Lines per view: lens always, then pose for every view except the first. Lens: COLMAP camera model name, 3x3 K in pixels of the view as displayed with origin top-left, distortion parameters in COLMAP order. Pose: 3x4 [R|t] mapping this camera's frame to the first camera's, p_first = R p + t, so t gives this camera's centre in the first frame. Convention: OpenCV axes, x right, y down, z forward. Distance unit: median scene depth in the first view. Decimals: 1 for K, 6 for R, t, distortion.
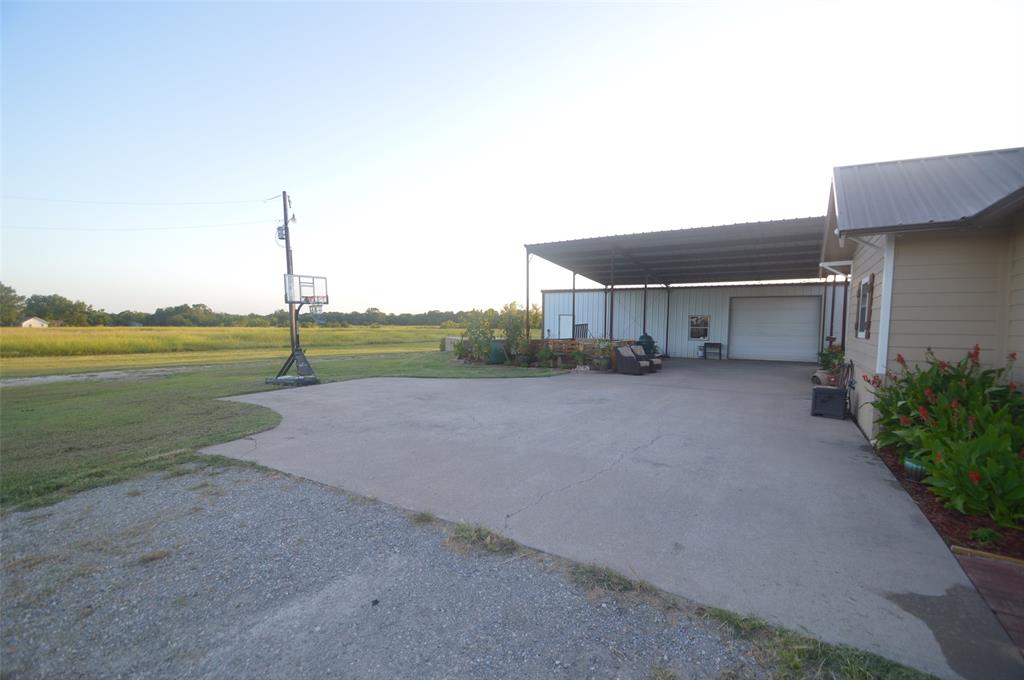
lens RADIAL K [[454.5, 0, 498.2], [0, 454.5, 350.2], [0, 0, 1]] dist [0.012860, -0.015464]
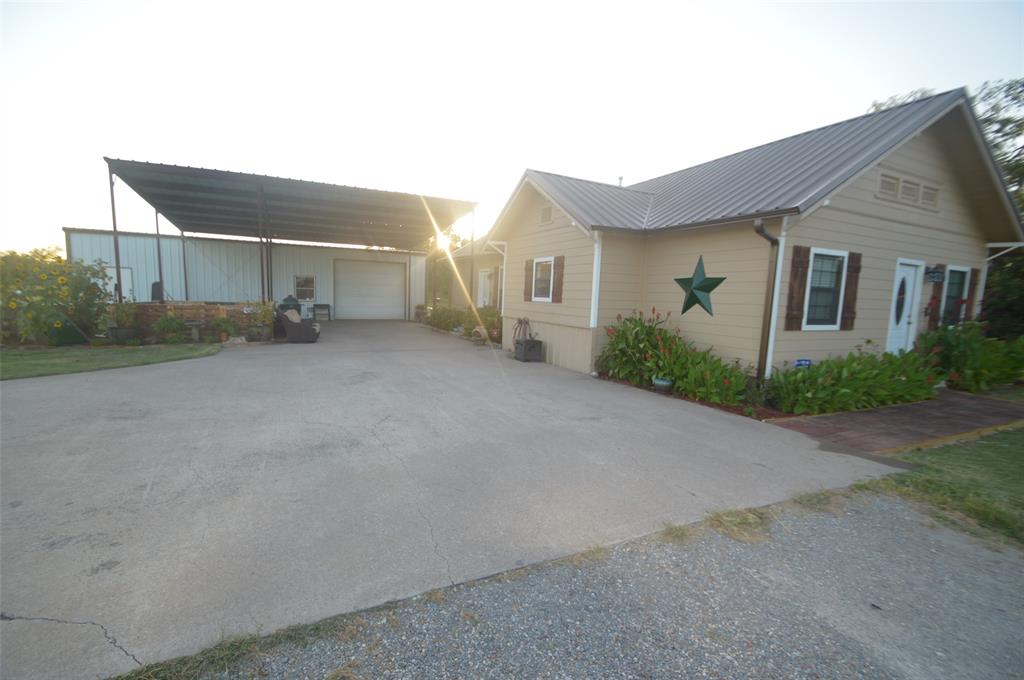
lens RADIAL K [[454.5, 0, 498.2], [0, 454.5, 350.2], [0, 0, 1]] dist [0.012860, -0.015464]
pose [[0.538455, -0.099623, 0.836745, -0.533912], [0.023028, 0.994356, 0.103570, -0.032648], [-0.842340, -0.036499, 0.537710, 0.442905]]
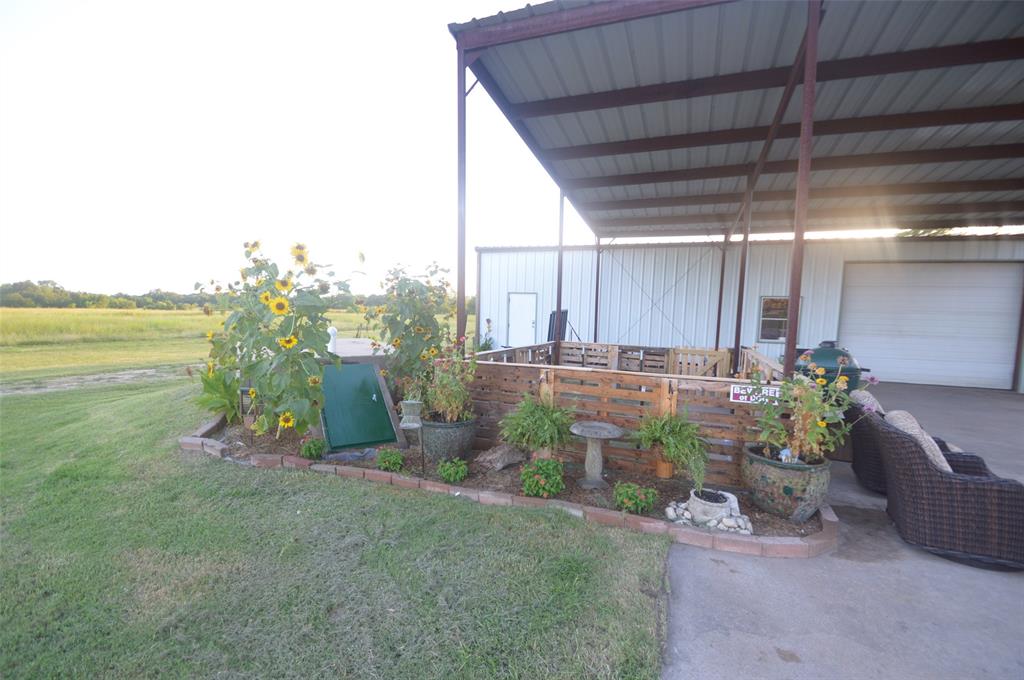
lens RADIAL K [[454.5, 0, 498.2], [0, 454.5, 350.2], [0, 0, 1]] dist [0.012860, -0.015464]
pose [[0.983624, -0.005442, 0.180152, 0.089108], [-0.000552, 0.999448, 0.033205, -0.105655], [-0.180233, -0.032761, 0.983078, 1.826608]]
